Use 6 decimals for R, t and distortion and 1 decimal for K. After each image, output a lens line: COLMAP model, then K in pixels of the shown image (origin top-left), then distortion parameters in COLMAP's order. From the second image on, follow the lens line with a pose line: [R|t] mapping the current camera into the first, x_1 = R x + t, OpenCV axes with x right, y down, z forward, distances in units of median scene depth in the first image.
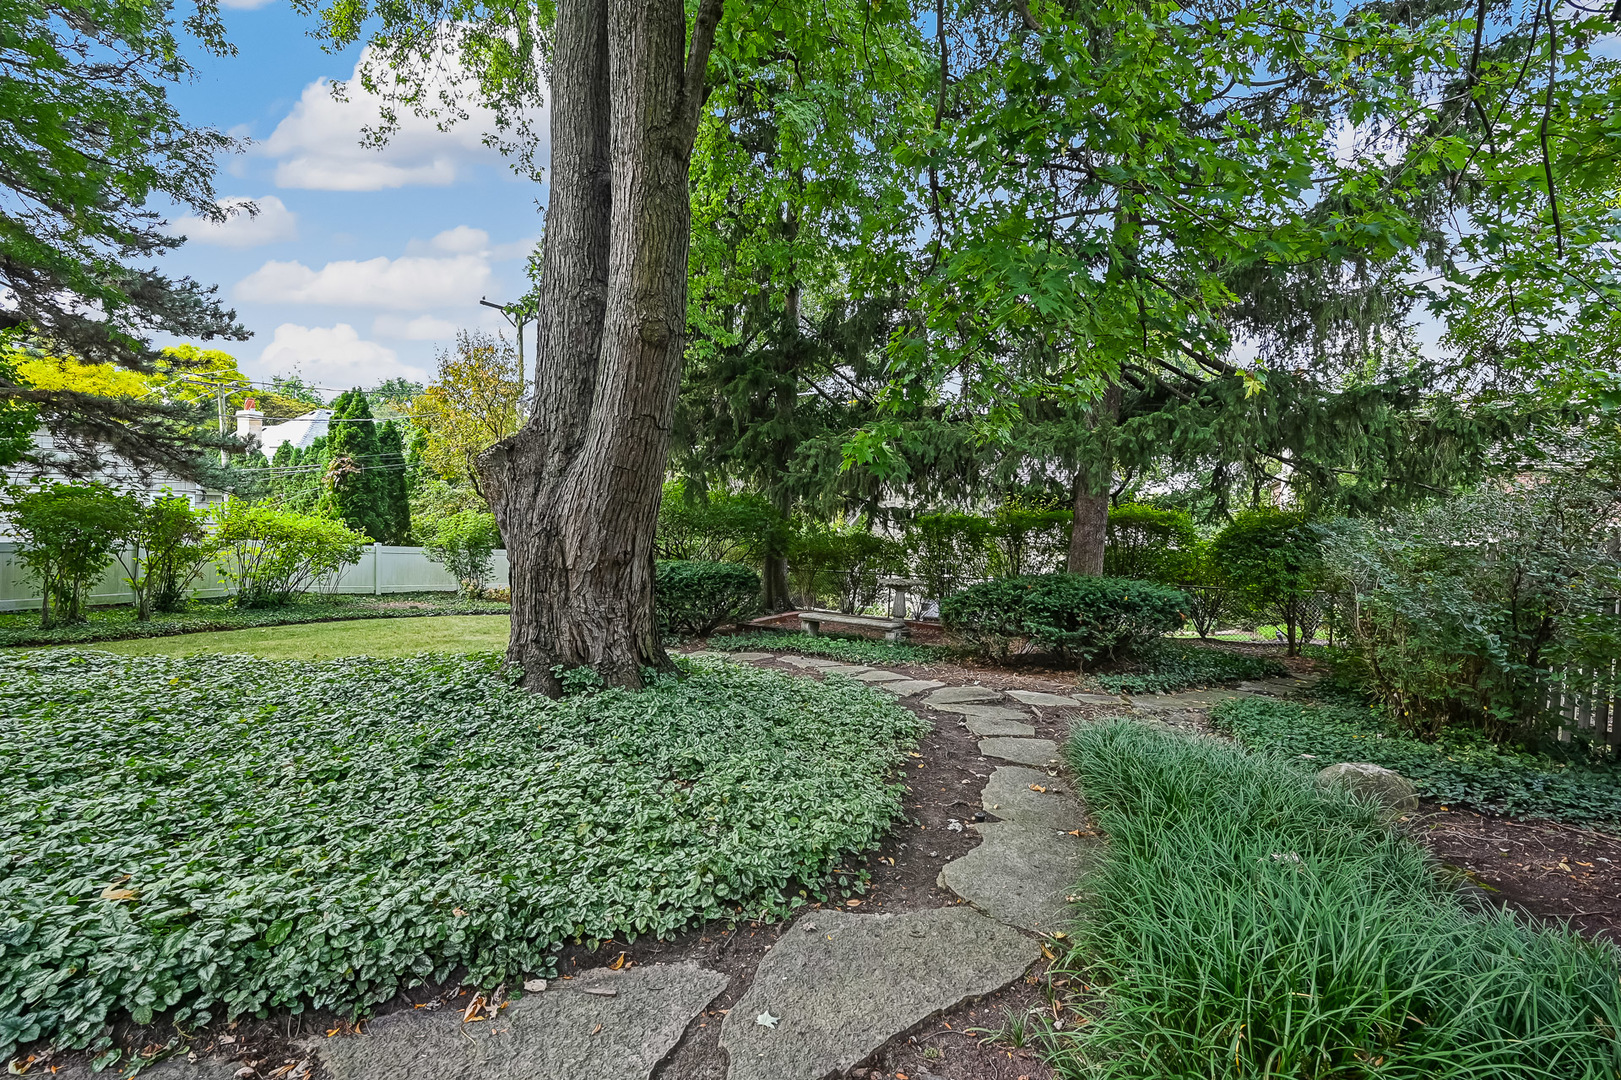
lens RADIAL K [[728.0, 0, 807.9], [0, 728.0, 538.4], [0, 0, 1]] dist [-0.002924, -0.000483]
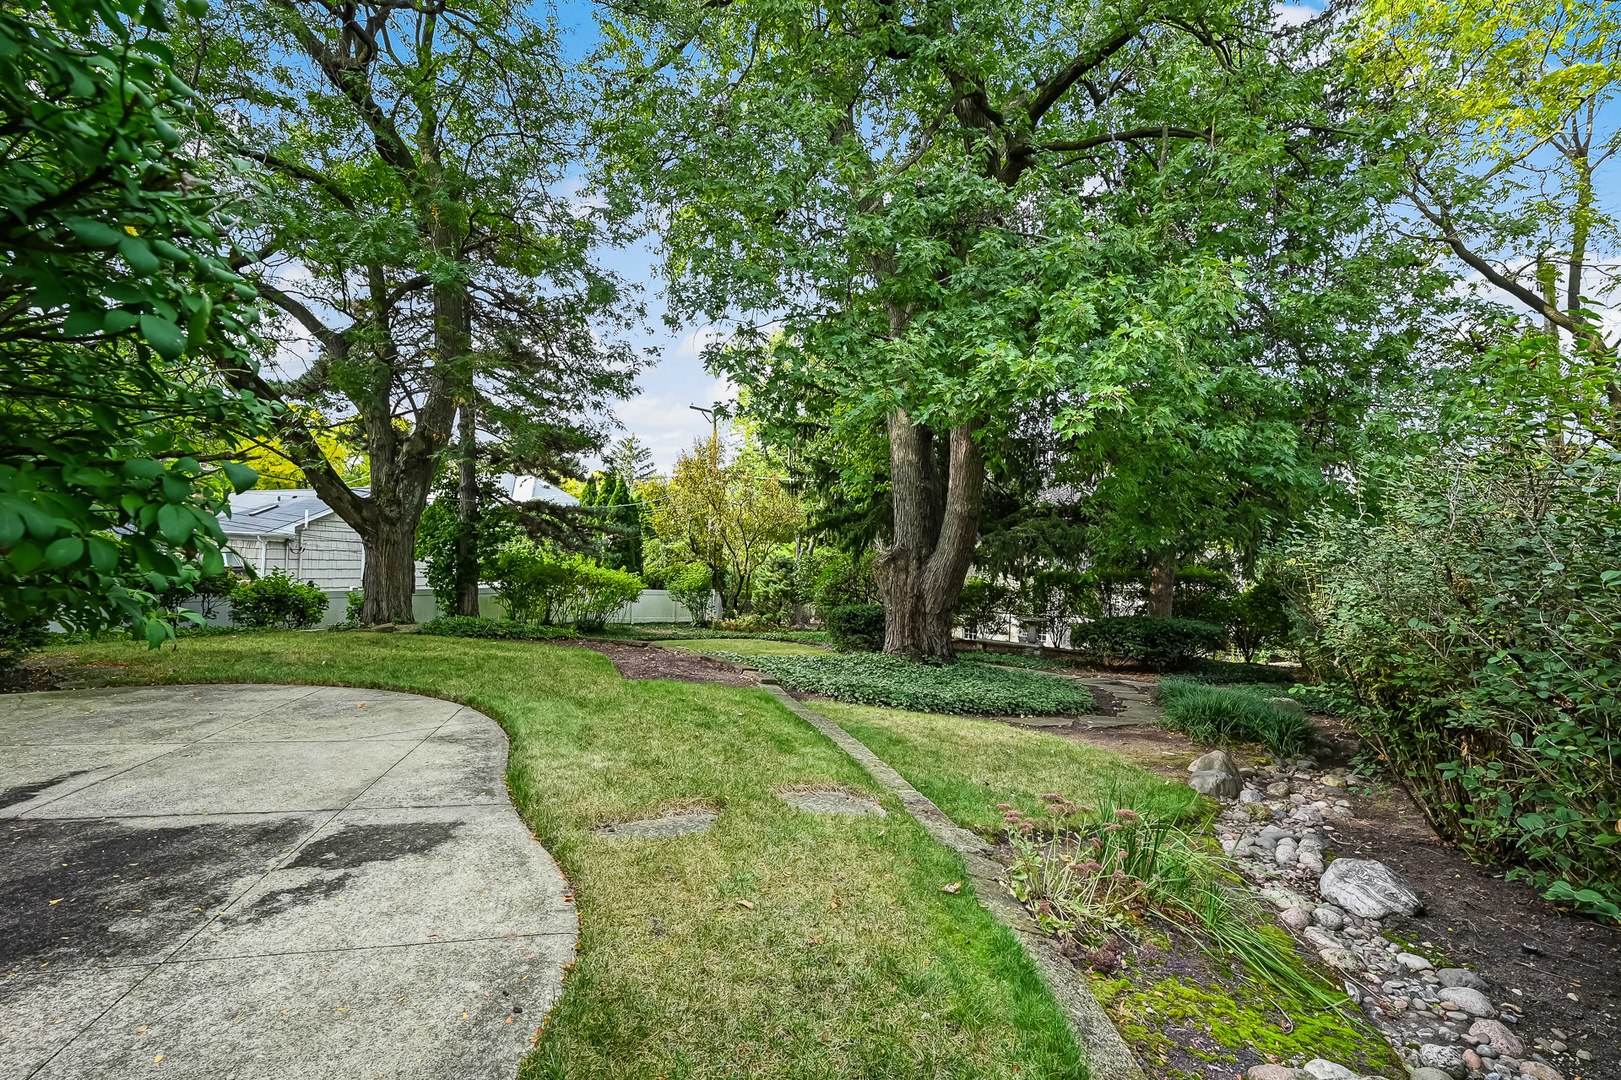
lens RADIAL K [[728.0, 0, 812.1], [0, 728.0, 542.7], [0, 0, 1]] dist [-0.002924, -0.000483]
pose [[0.996986, 0.002091, -0.077554, -0.172267], [-0.005330, 0.999121, -0.041571, -0.026970], [0.077399, 0.041859, 0.996121, -0.442434]]
